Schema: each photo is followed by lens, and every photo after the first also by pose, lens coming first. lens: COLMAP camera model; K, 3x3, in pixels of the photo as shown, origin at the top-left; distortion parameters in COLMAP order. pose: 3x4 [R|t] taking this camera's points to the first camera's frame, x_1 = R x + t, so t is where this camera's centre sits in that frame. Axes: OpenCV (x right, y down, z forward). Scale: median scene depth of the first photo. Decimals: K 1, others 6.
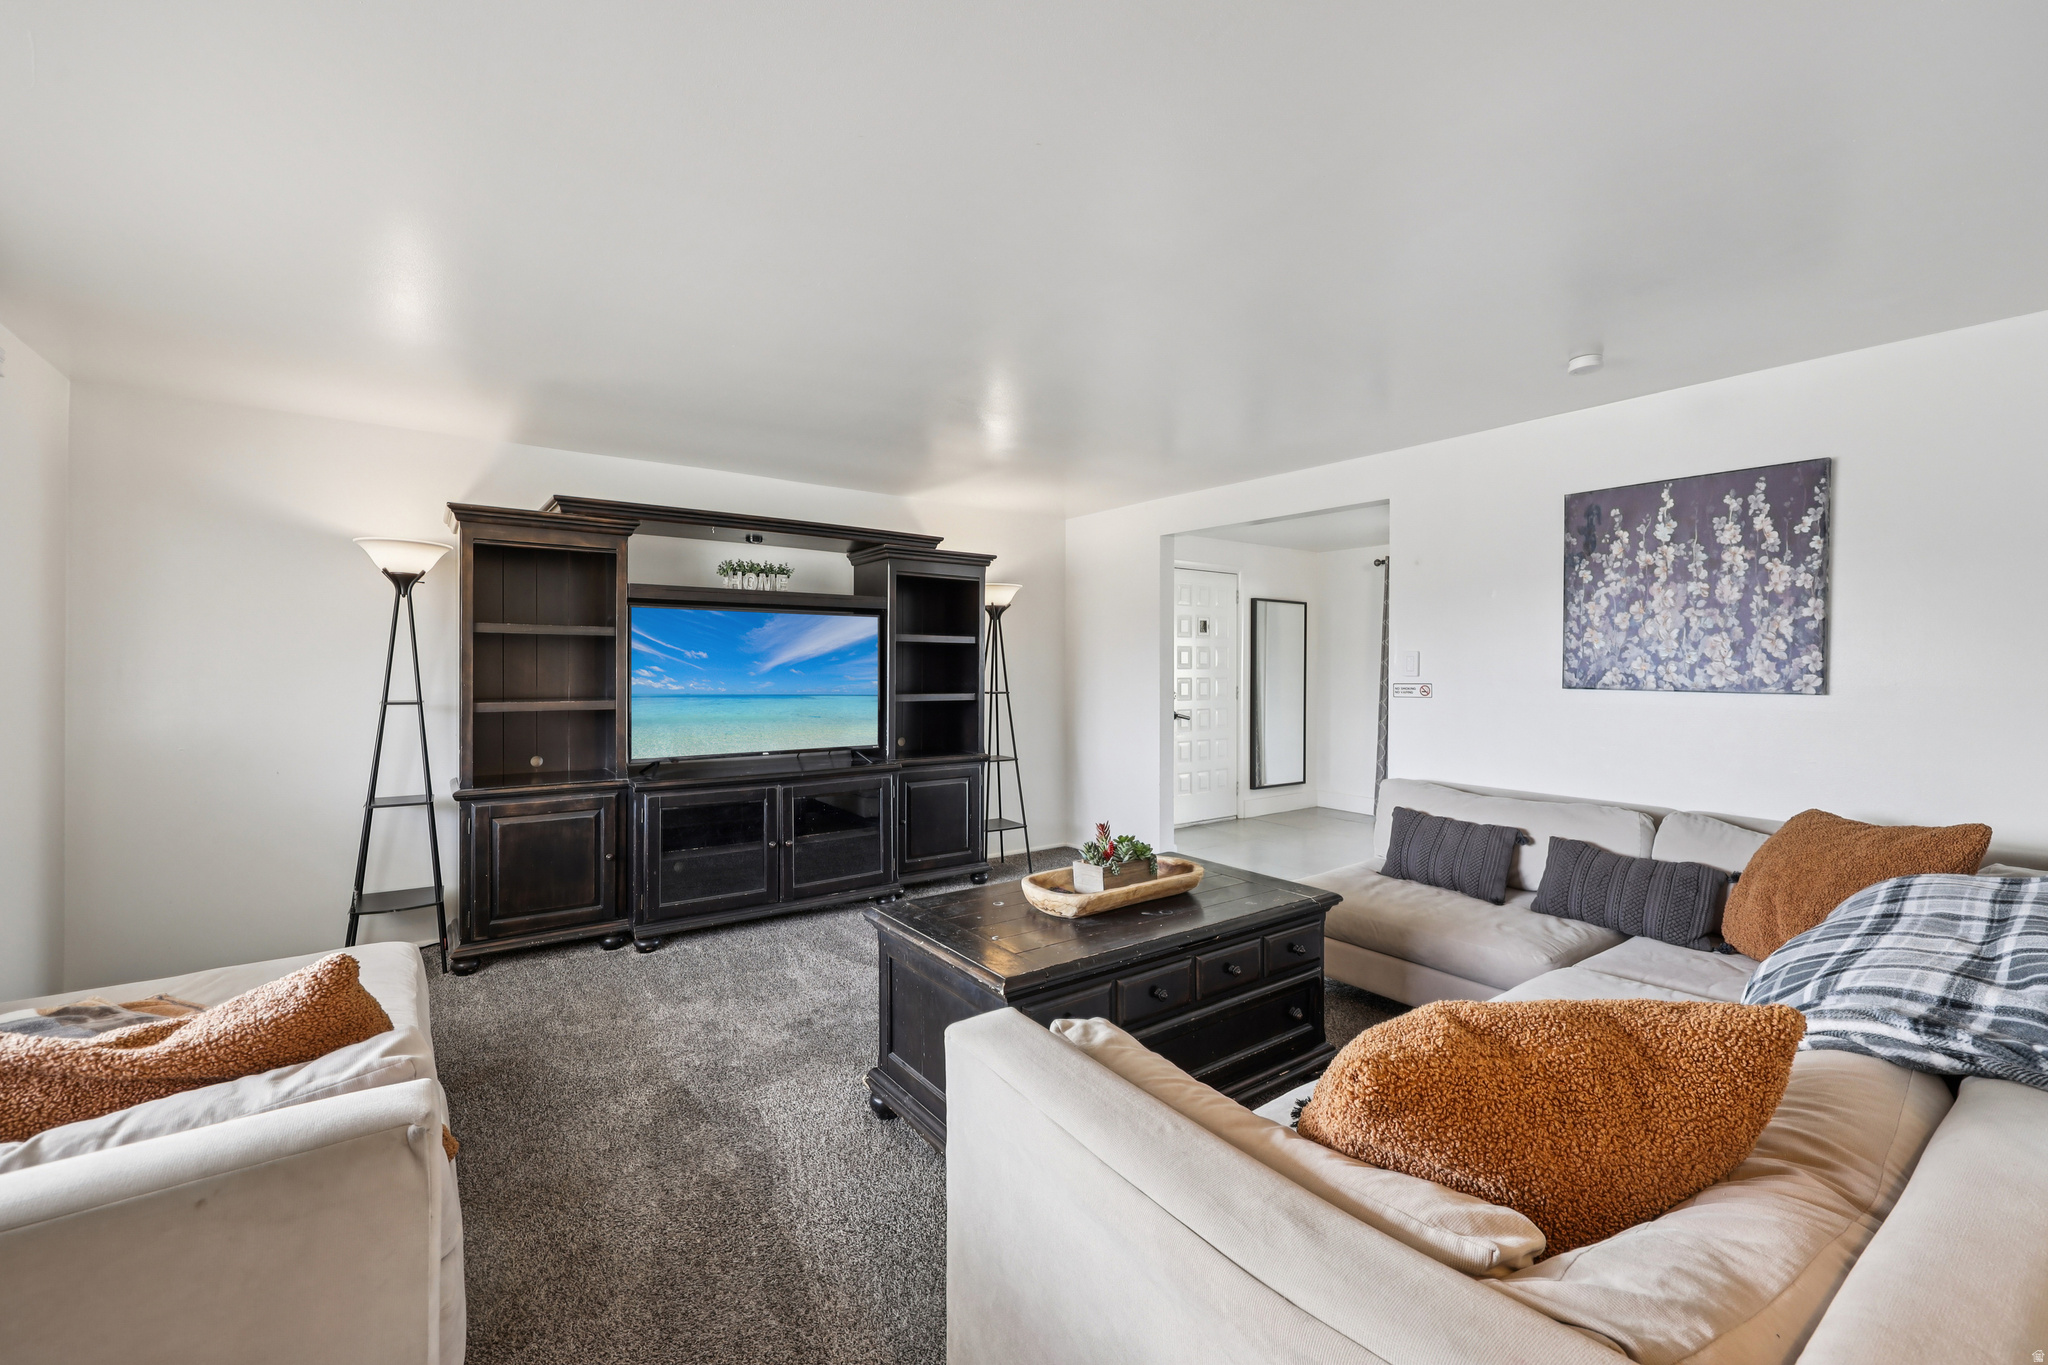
lens RADIAL K [[822.6, 0, 1011.5], [0, 822.6, 676.9], [0, 0, 1]] dist [-0.001370, -0.000141]
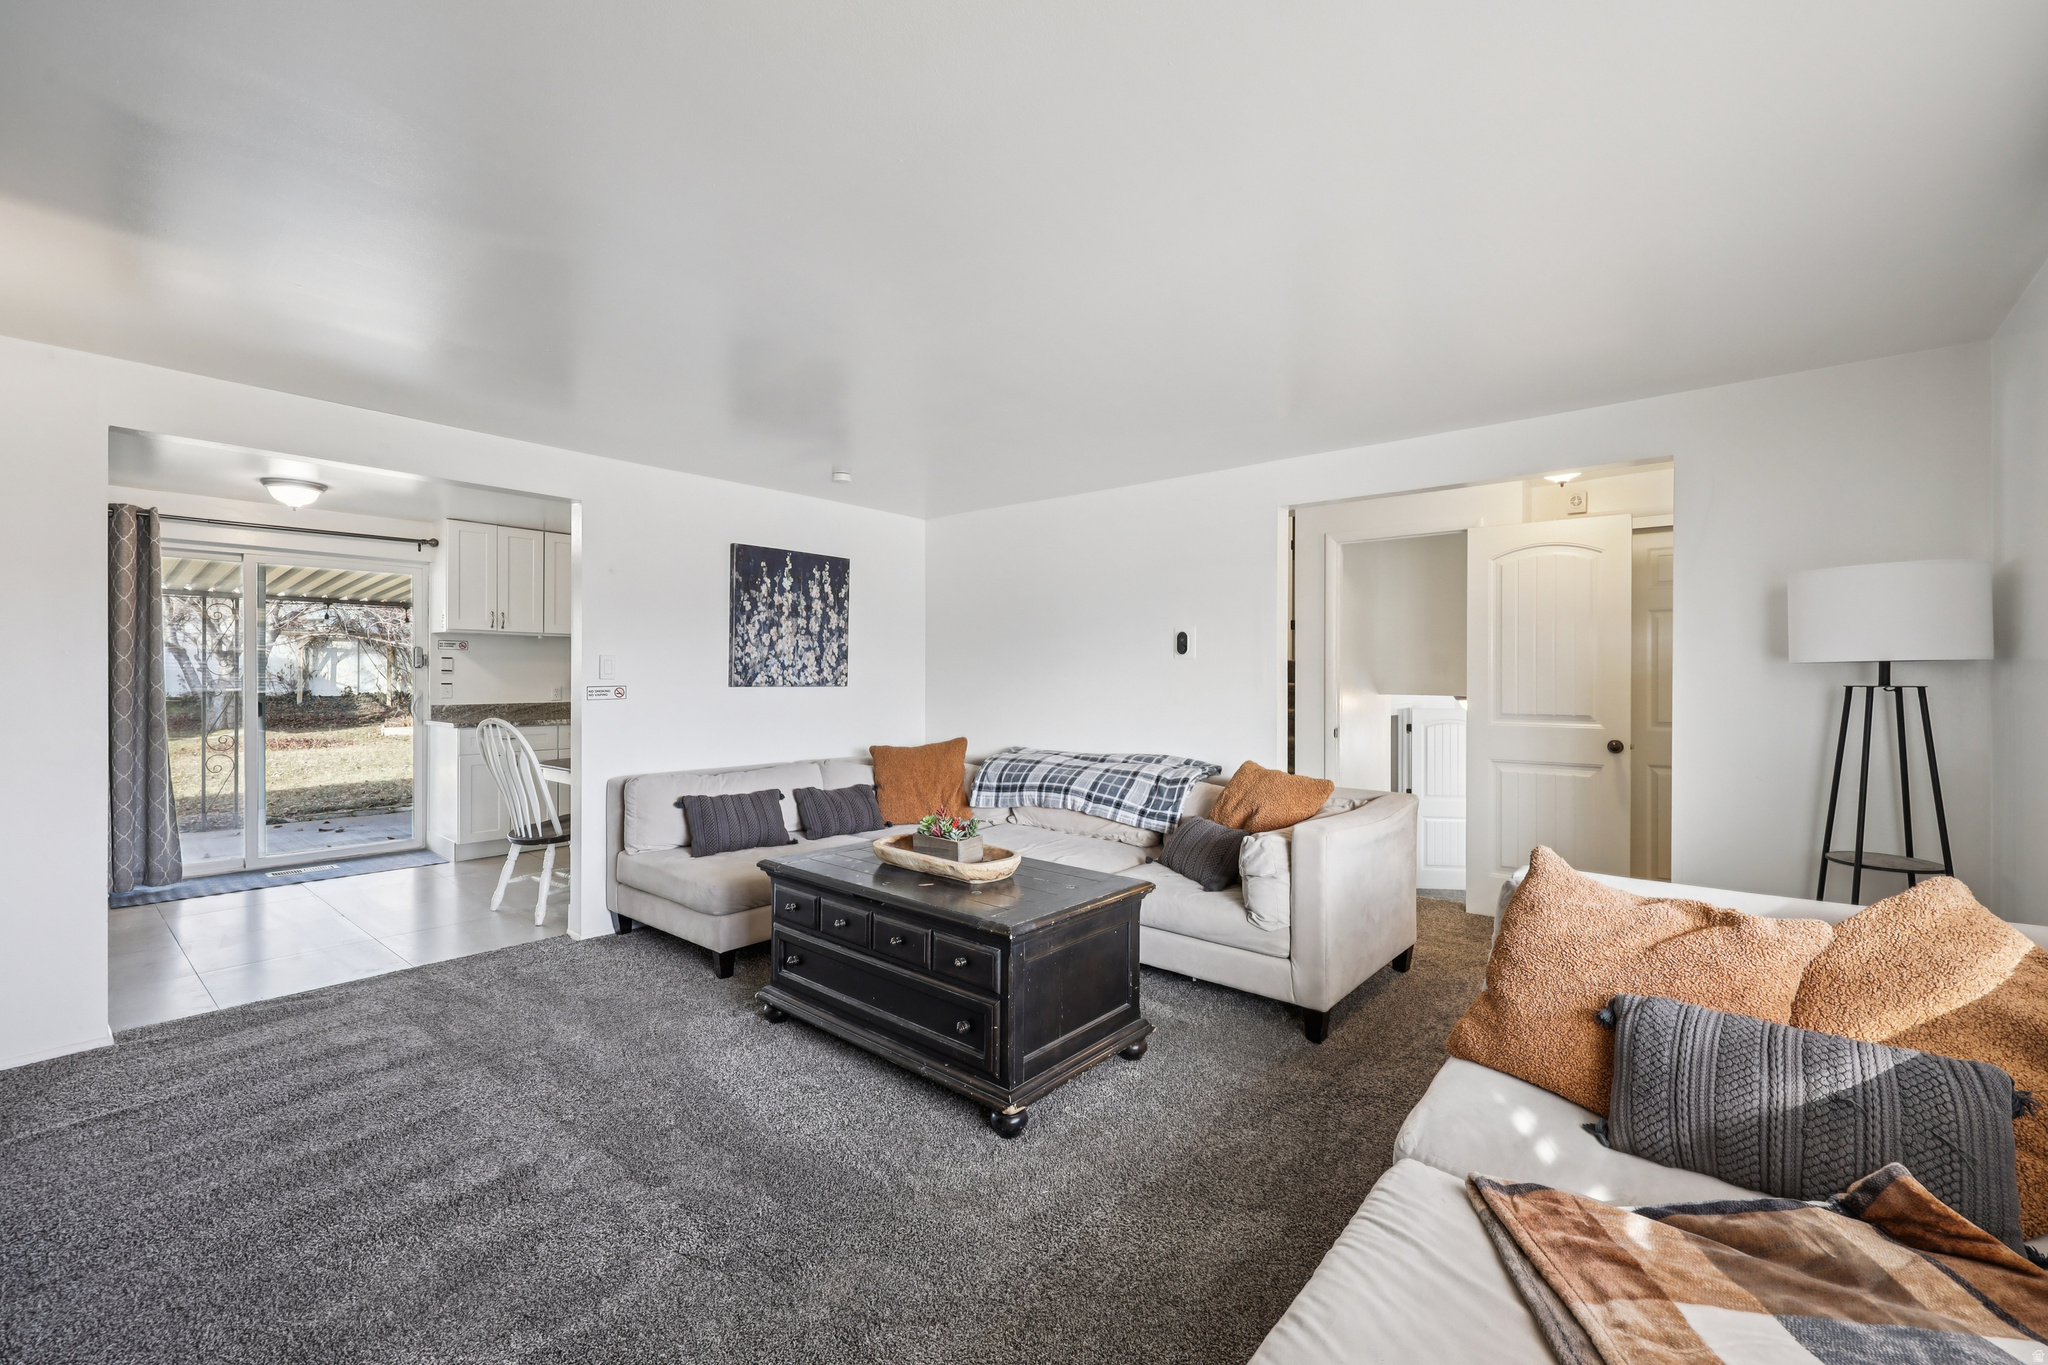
lens RADIAL K [[822.6, 0, 1011.5], [0, 822.6, 676.9], [0, 0, 1]] dist [-0.001370, -0.000141]
pose [[-0.202882, -0.002930, 0.979199, -0.809345], [0.010211, 0.999935, 0.005108, -0.004577], [-0.979150, 0.011035, -0.202838, 0.907355]]
